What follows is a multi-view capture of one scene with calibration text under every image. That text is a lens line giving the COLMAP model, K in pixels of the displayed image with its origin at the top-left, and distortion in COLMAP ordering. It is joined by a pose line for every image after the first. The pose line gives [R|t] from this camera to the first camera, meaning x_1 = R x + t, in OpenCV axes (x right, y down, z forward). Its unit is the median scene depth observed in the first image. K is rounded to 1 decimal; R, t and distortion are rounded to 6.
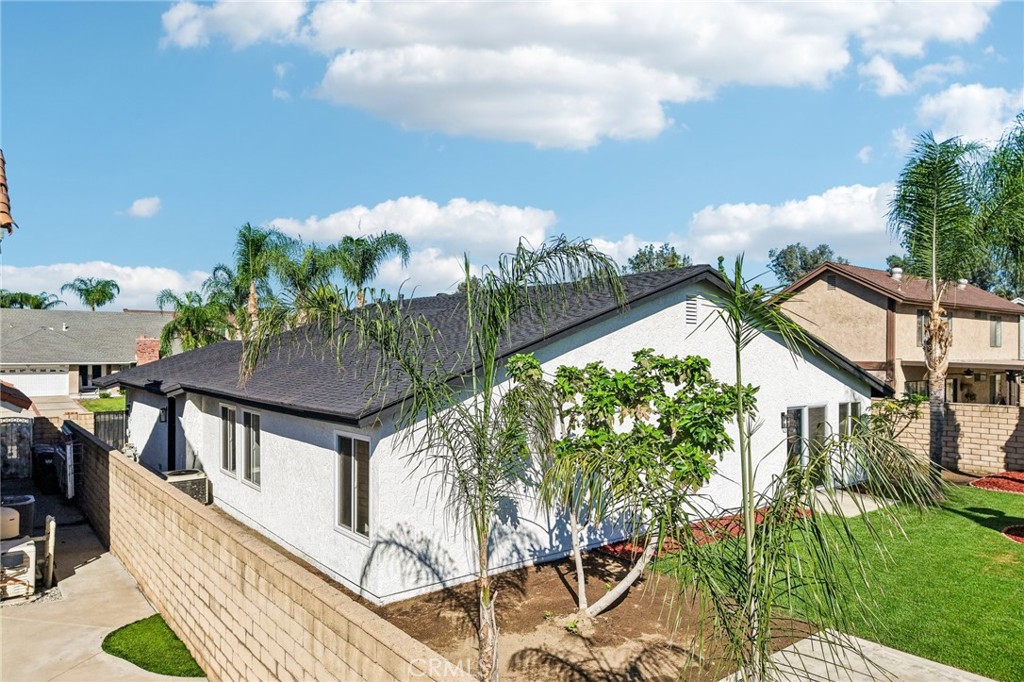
lens RADIAL K [[671.9, 0, 512.7], [0, 671.9, 356.7], [0, 0, 1]] dist [0.110254, -0.003521]
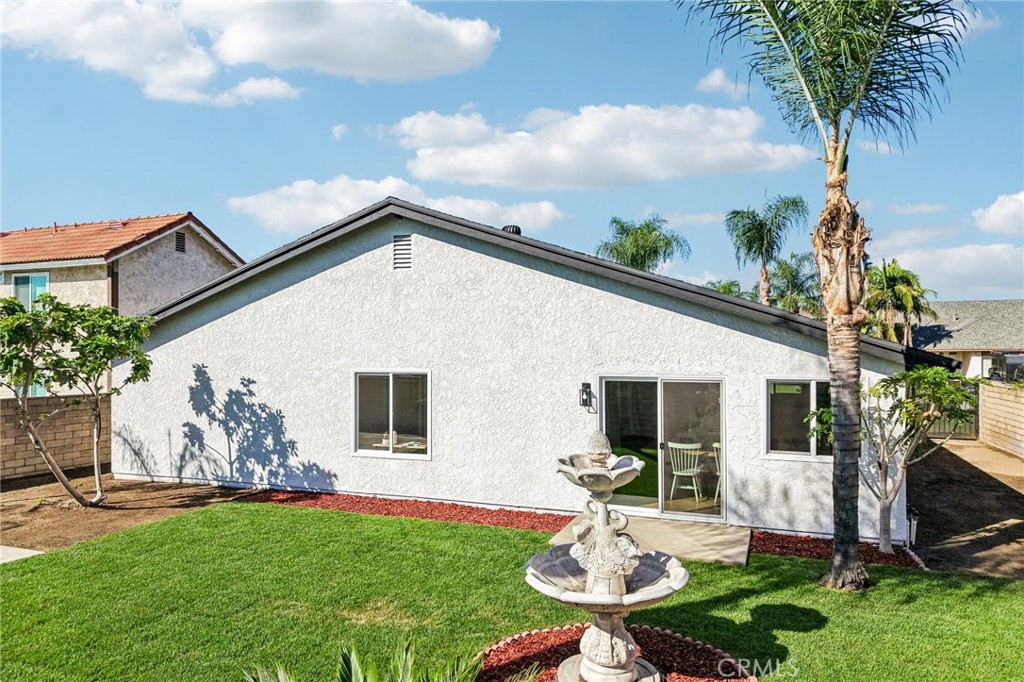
lens RADIAL K [[683.6, 0, 517.4], [0, 683.6, 345.9], [0, 0, 1]] dist [0.020927, -0.000131]
pose [[0.498823, -0.011704, -0.866625, 1.330937], [-0.001925, 0.999891, -0.014612, 0.076407], [0.866702, 0.008957, 0.498746, 0.852228]]
